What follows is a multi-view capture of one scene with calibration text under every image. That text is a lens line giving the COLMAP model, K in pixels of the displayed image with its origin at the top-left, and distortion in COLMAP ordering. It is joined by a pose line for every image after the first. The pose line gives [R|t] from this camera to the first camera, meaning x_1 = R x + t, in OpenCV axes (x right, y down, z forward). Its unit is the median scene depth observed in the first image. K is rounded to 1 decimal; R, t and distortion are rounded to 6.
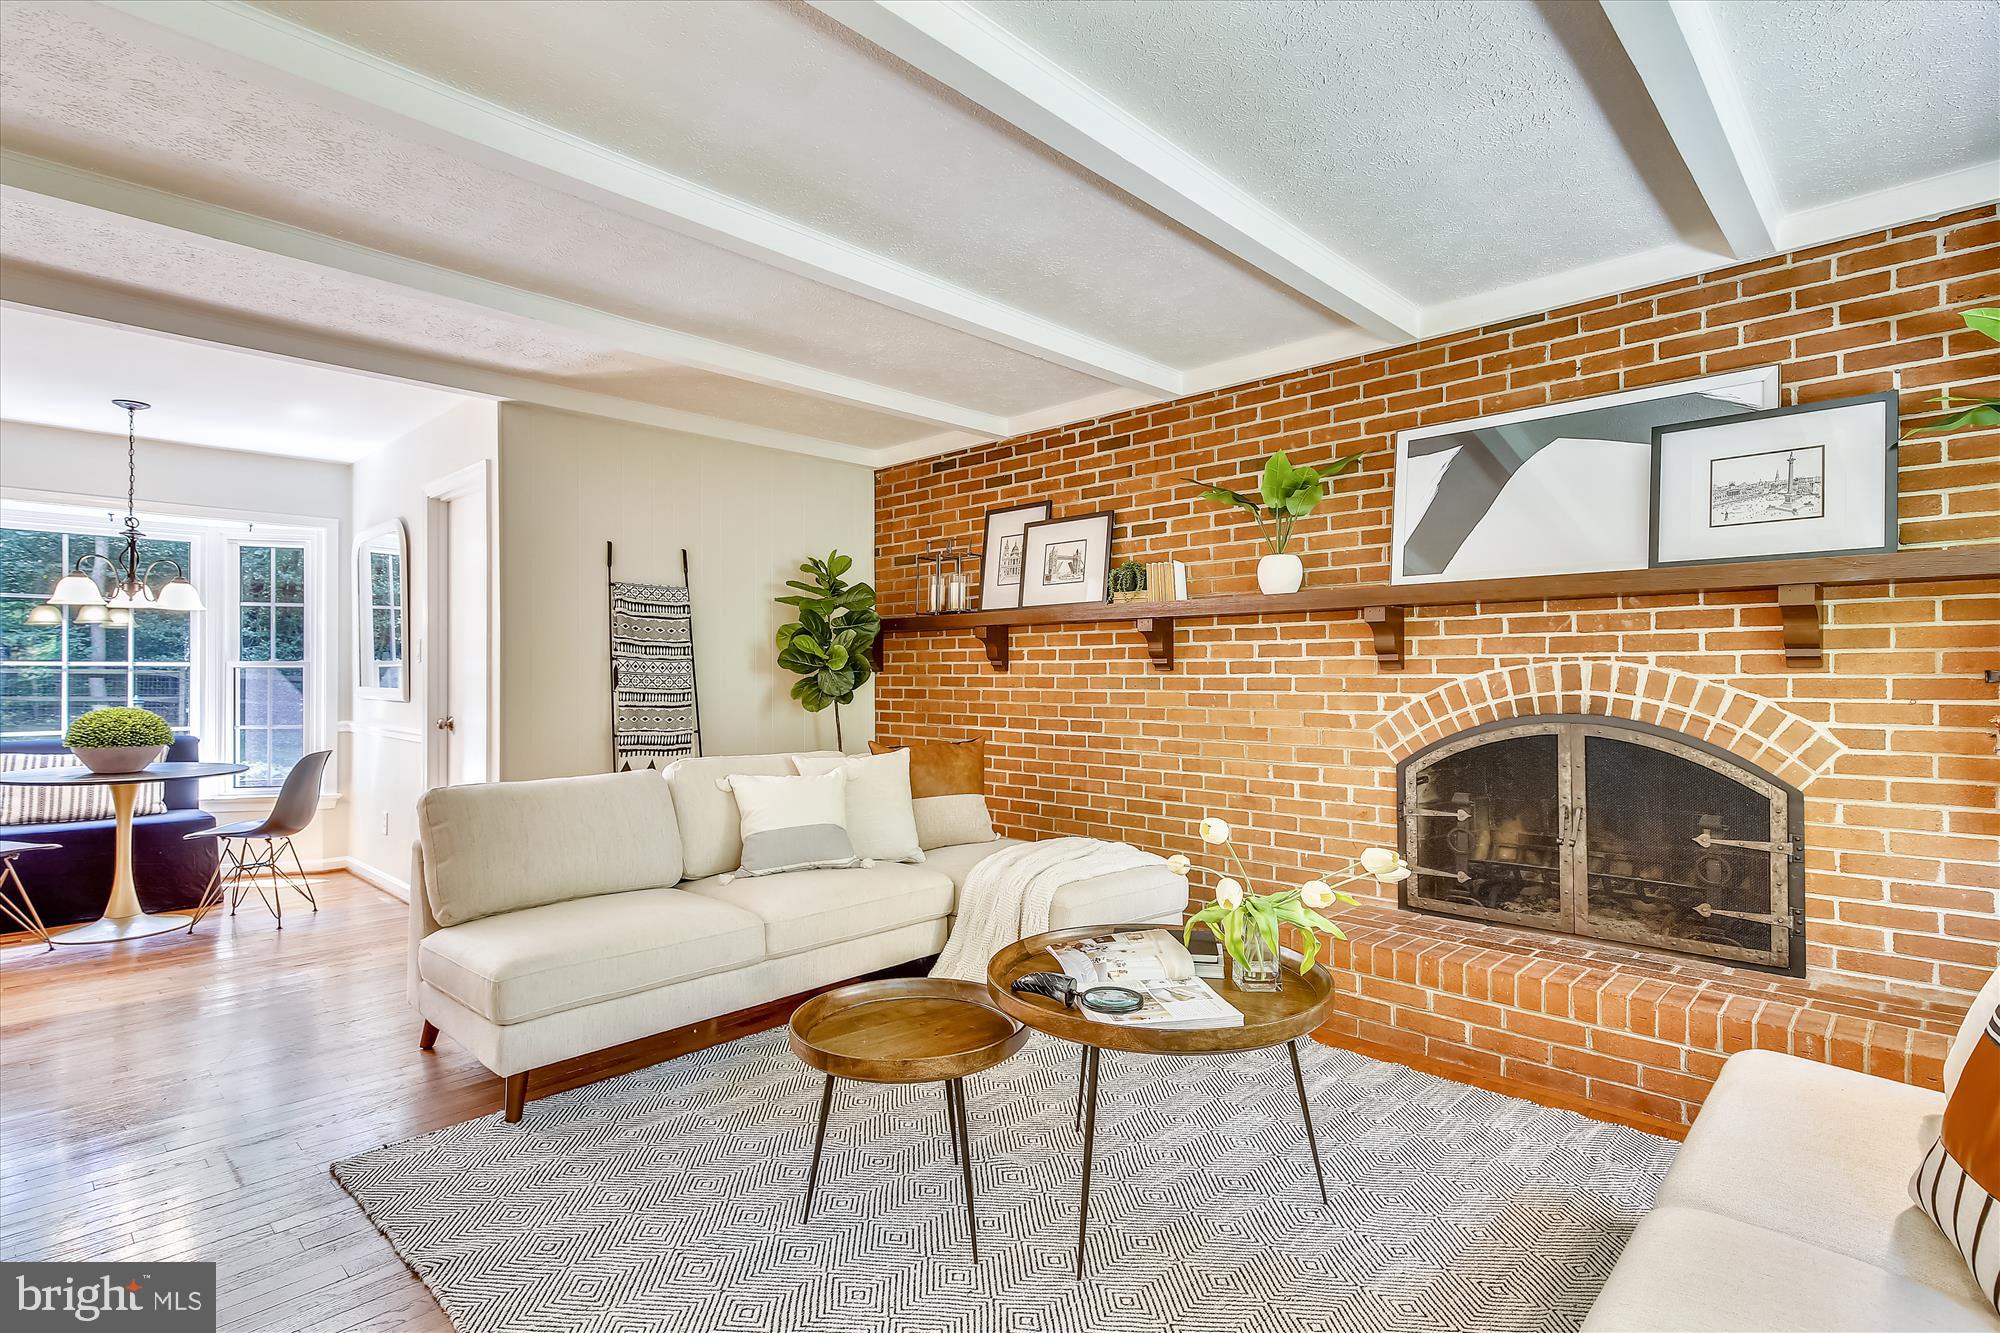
lens RADIAL K [[918.9, 0, 1000.6], [0, 918.9, 697.4], [0, 0, 1]] dist [0.001288, -0.000243]
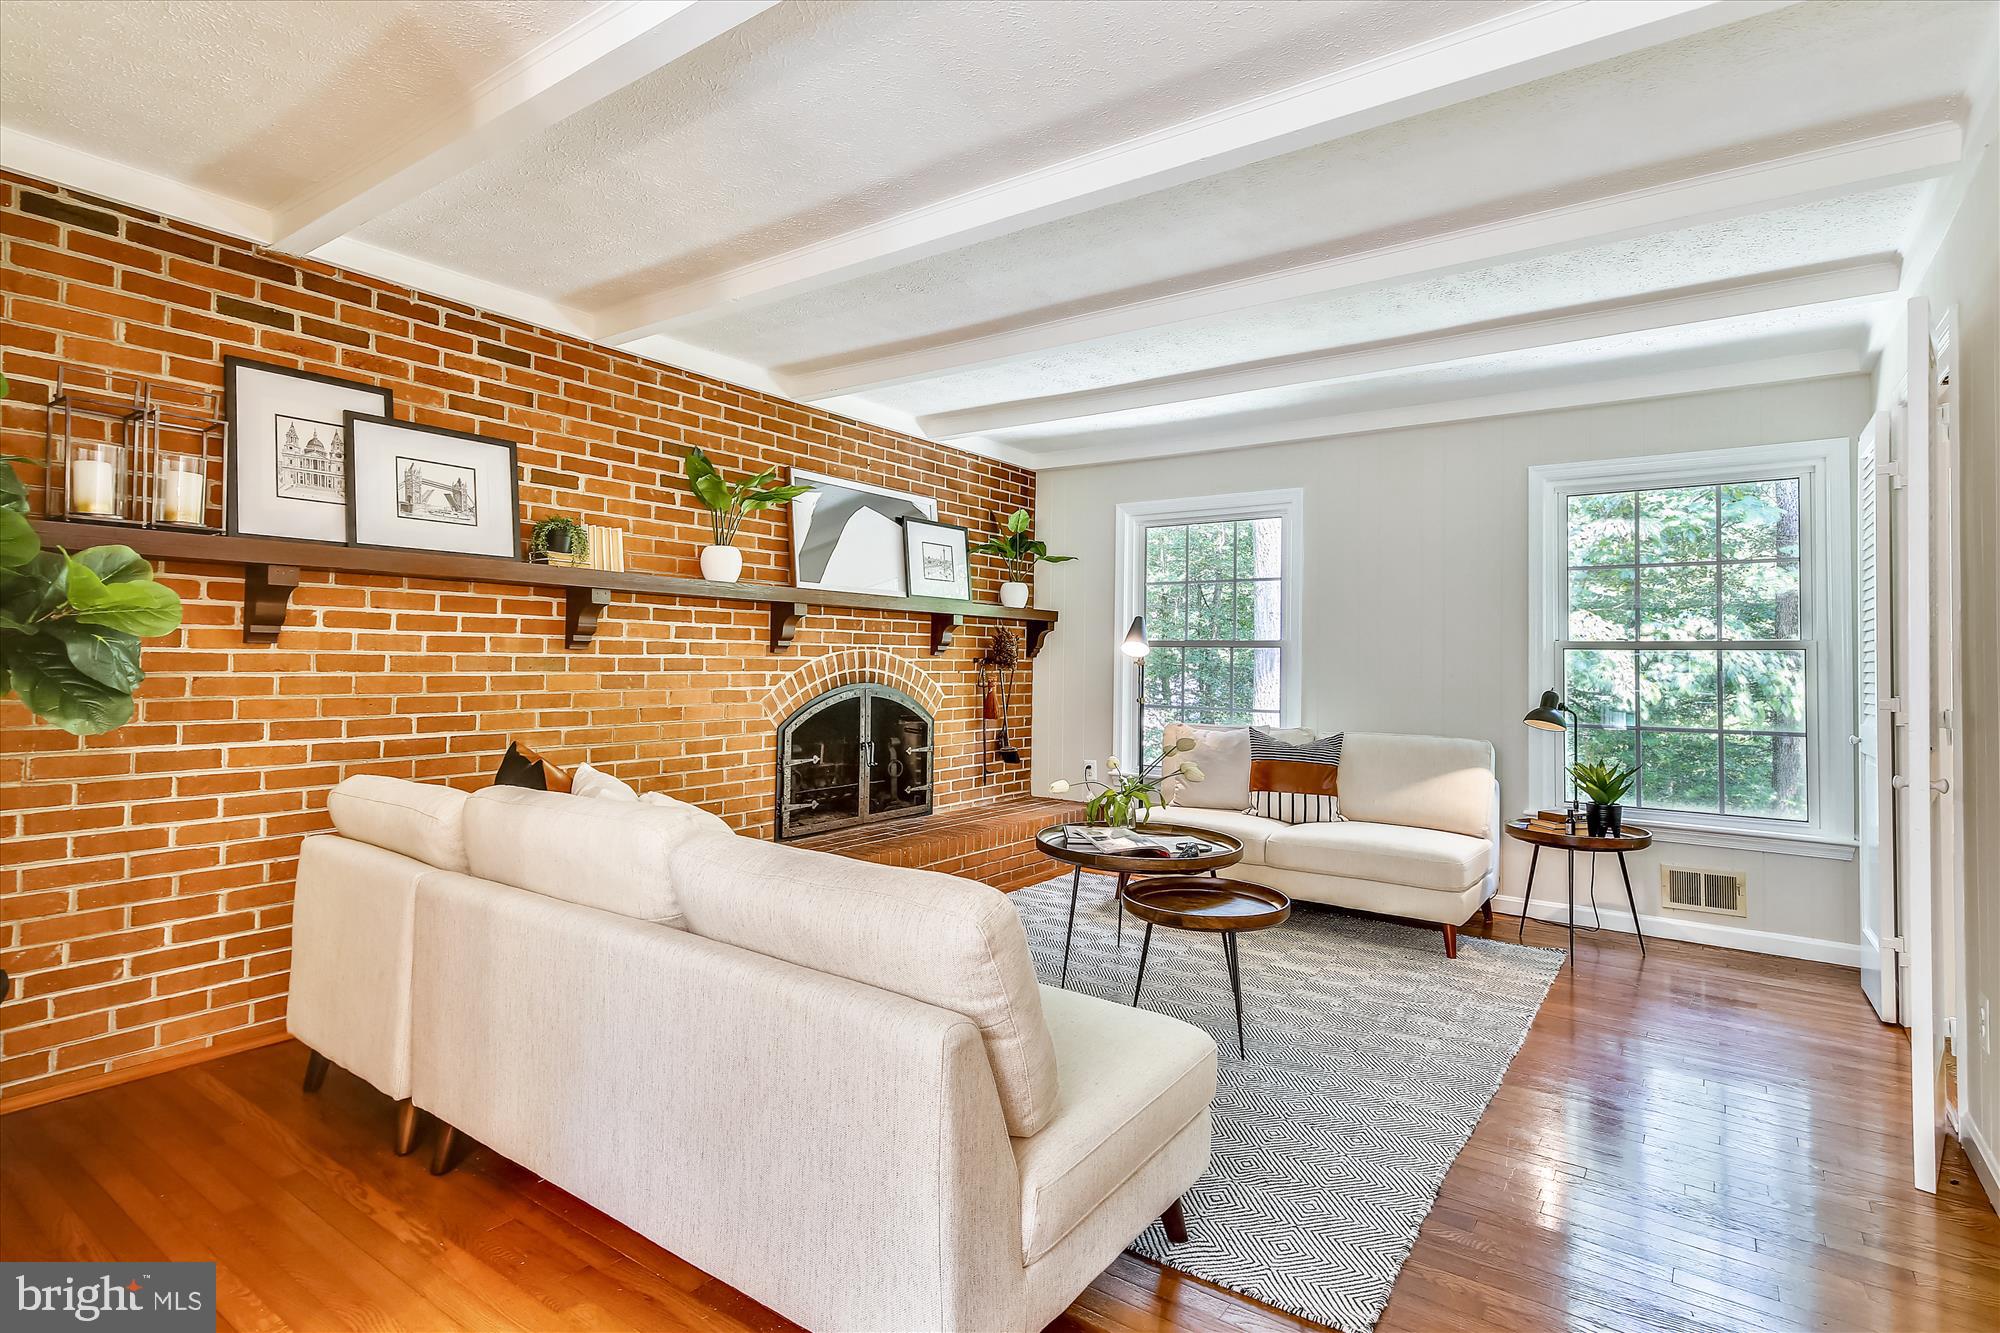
lens RADIAL K [[983.5, 0, 1000.0], [0, 983.5, 666.5], [0, 0, 1]] dist [-0.002262, -0.001017]
pose [[-0.128515, -0.007217, 0.991681, -0.832817], [0.011523, 0.999895, 0.008770, -0.017409], [-0.991641, 0.012554, -0.128418, 0.767518]]
